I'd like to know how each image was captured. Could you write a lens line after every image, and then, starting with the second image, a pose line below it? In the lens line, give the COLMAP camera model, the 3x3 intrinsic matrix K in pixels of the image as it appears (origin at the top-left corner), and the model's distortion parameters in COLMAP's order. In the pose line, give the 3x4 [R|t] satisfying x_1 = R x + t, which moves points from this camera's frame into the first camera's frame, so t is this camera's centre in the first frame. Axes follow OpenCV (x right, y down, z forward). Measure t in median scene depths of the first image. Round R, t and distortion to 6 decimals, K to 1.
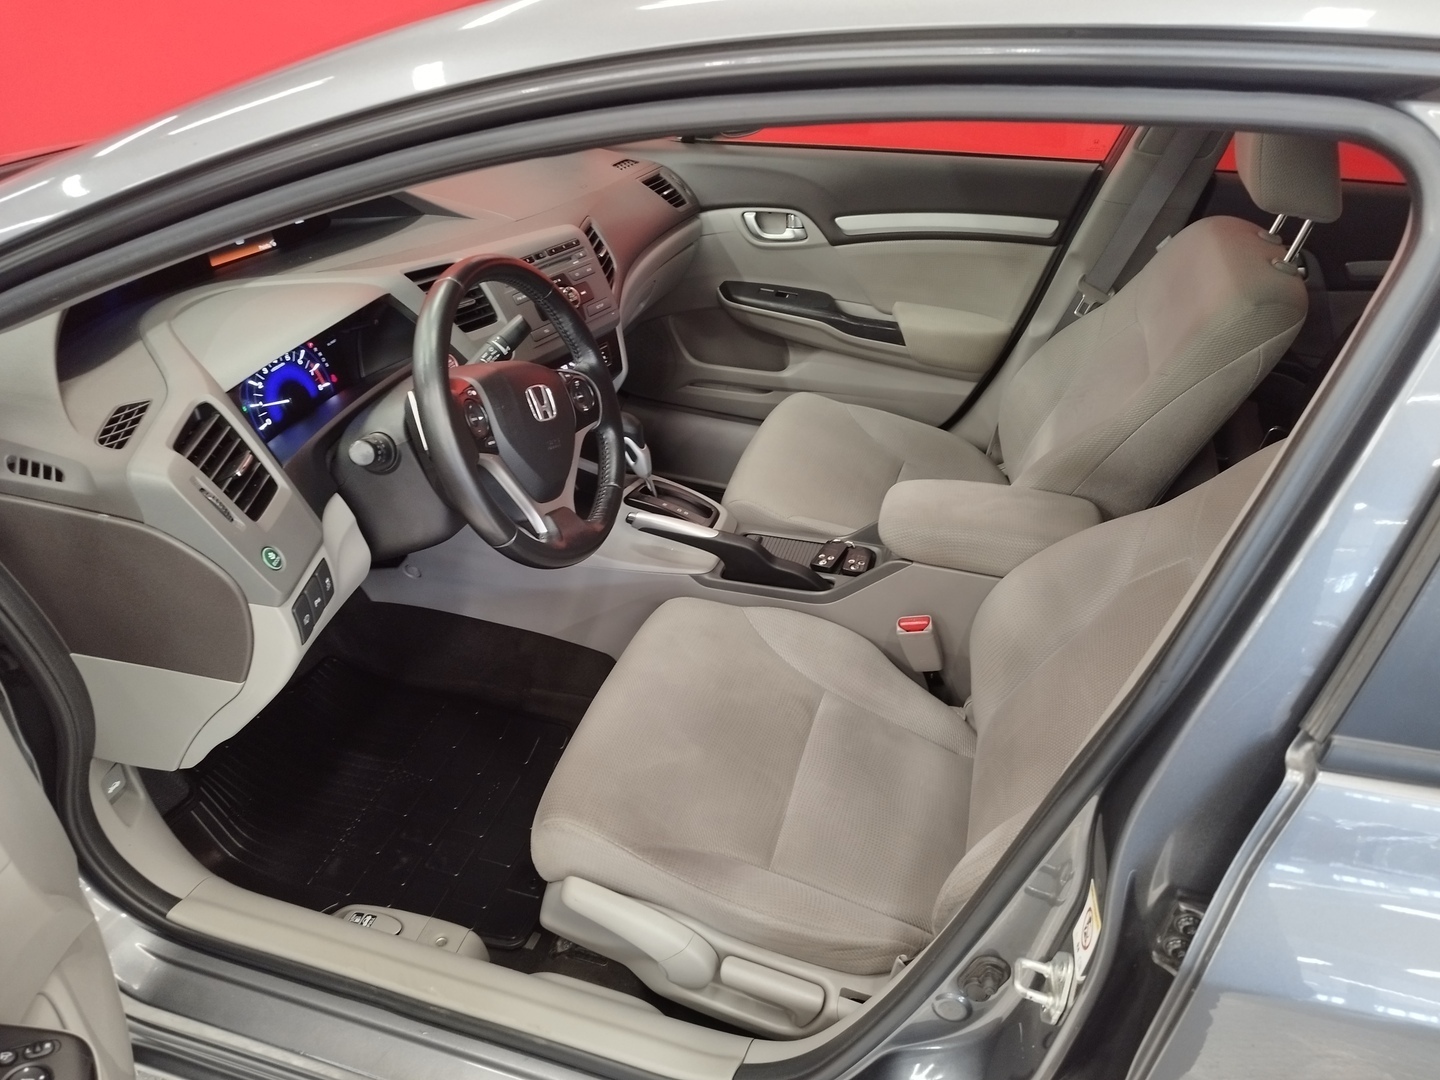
lens RADIAL K [[1051.0, 0, 720.0], [0, 1051.0, 540.0], [0, 0, 1]] dist [-0.006141, -0.003935]
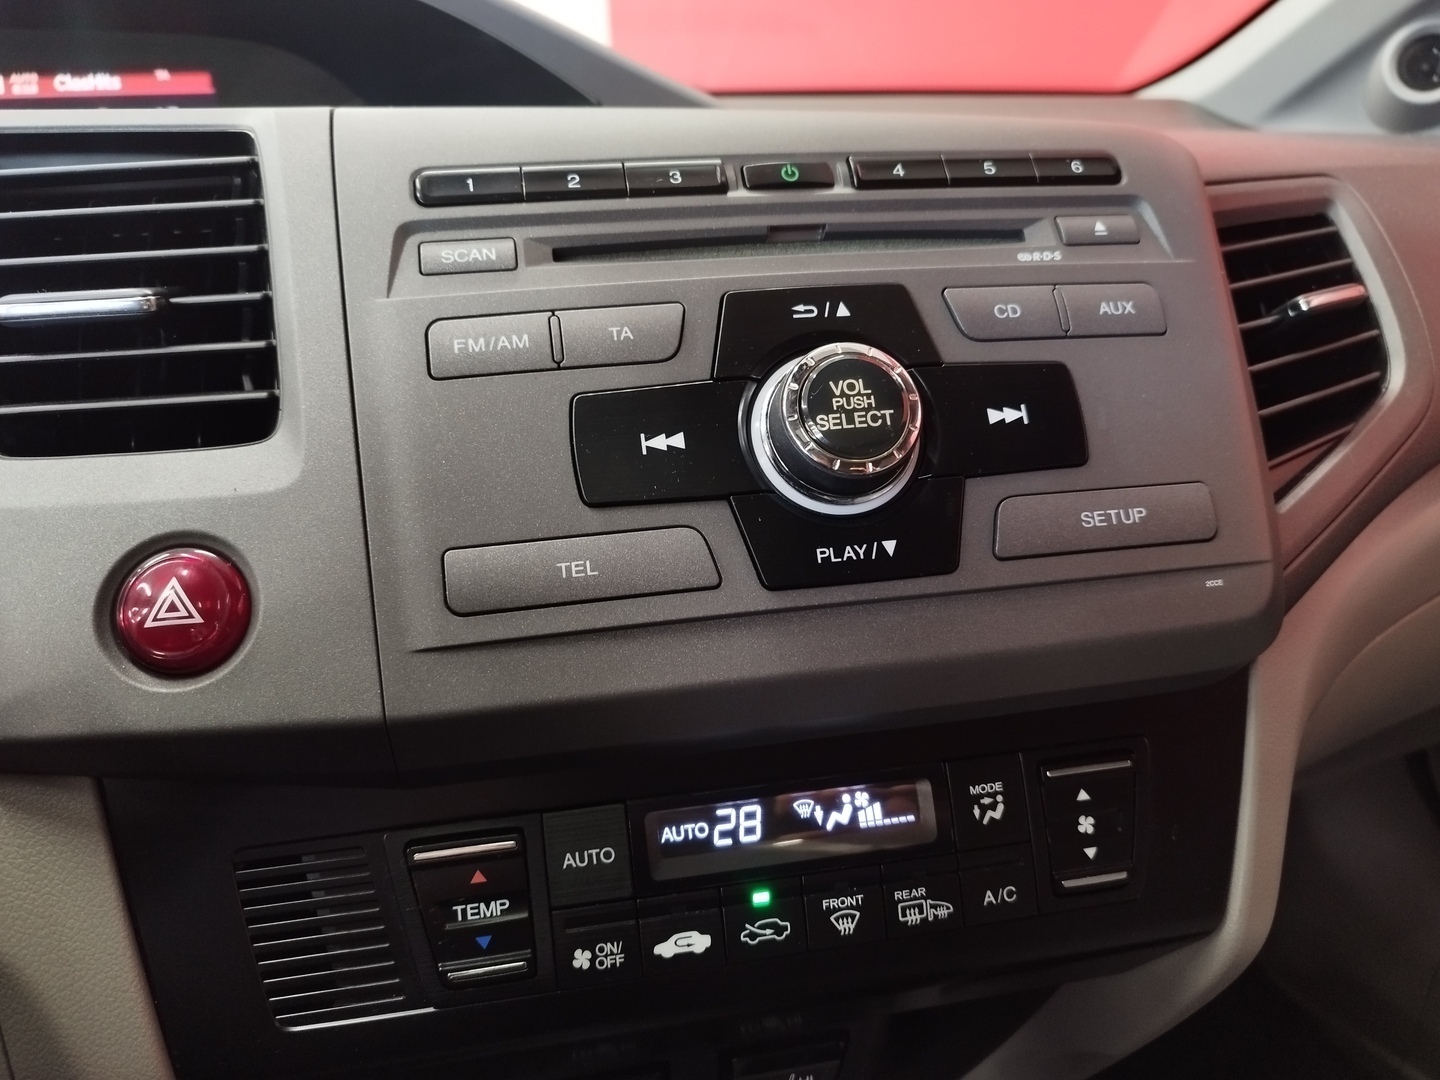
lens RADIAL K [[1051.0, 0, 720.0], [0, 1051.0, 540.0], [0, 0, 1]] dist [-0.006141, -0.003935]
pose [[0.653754, 0.163107, -0.738919, -0.034787], [-0.345045, 0.933323, -0.099257, -0.184049], [0.673461, 0.319851, 0.666443, 0.861761]]
